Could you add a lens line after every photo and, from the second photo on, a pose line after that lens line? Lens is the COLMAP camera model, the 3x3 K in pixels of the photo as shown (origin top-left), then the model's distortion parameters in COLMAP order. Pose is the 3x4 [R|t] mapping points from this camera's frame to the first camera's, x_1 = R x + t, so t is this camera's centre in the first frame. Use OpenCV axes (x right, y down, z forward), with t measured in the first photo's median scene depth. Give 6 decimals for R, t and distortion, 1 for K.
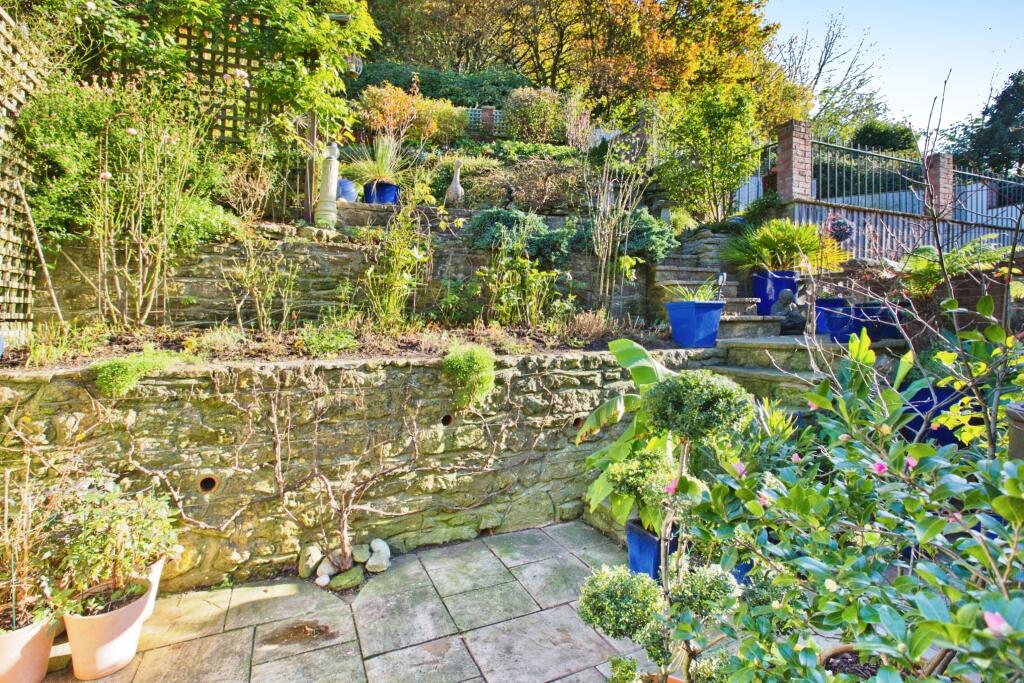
lens RADIAL K [[459.1, 0, 408.7], [0, 459.1, 339.6], [0, 0, 1]] dist [-0.026967, 0.000371]
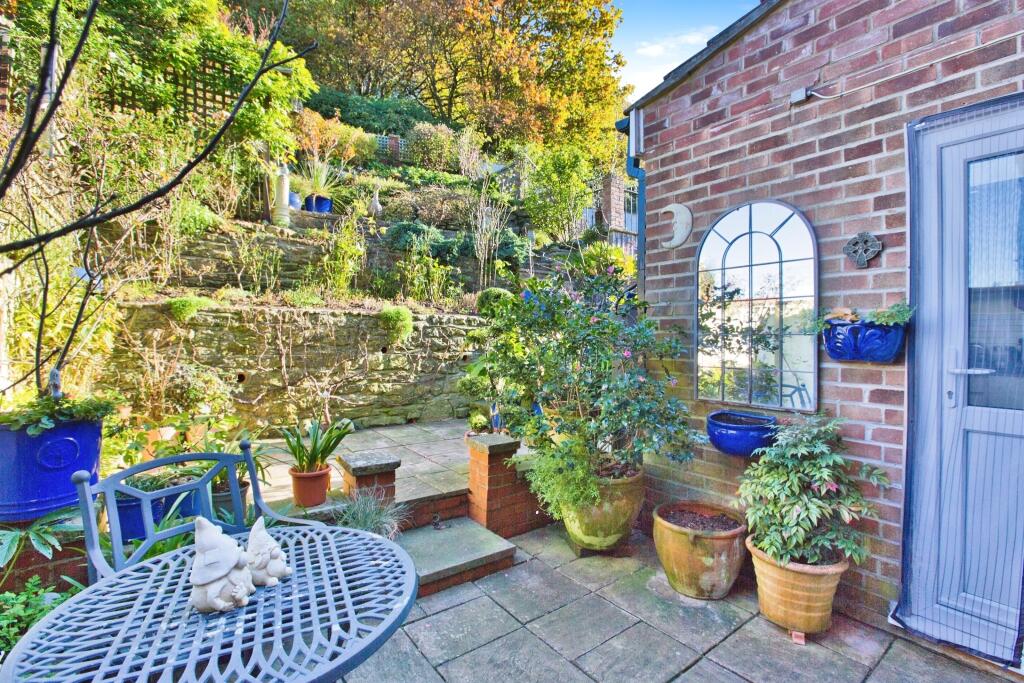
lens RADIAL K [[473.7, 0, 513.1], [0, 473.7, 326.4], [0, 0, 1]] dist [-0.026726, 0.000897]
pose [[0.912597, -0.018363, 0.408448, -0.134766], [0.044433, 0.997528, -0.054431, 0.152584], [-0.406439, 0.067822, 0.911157, -0.520674]]
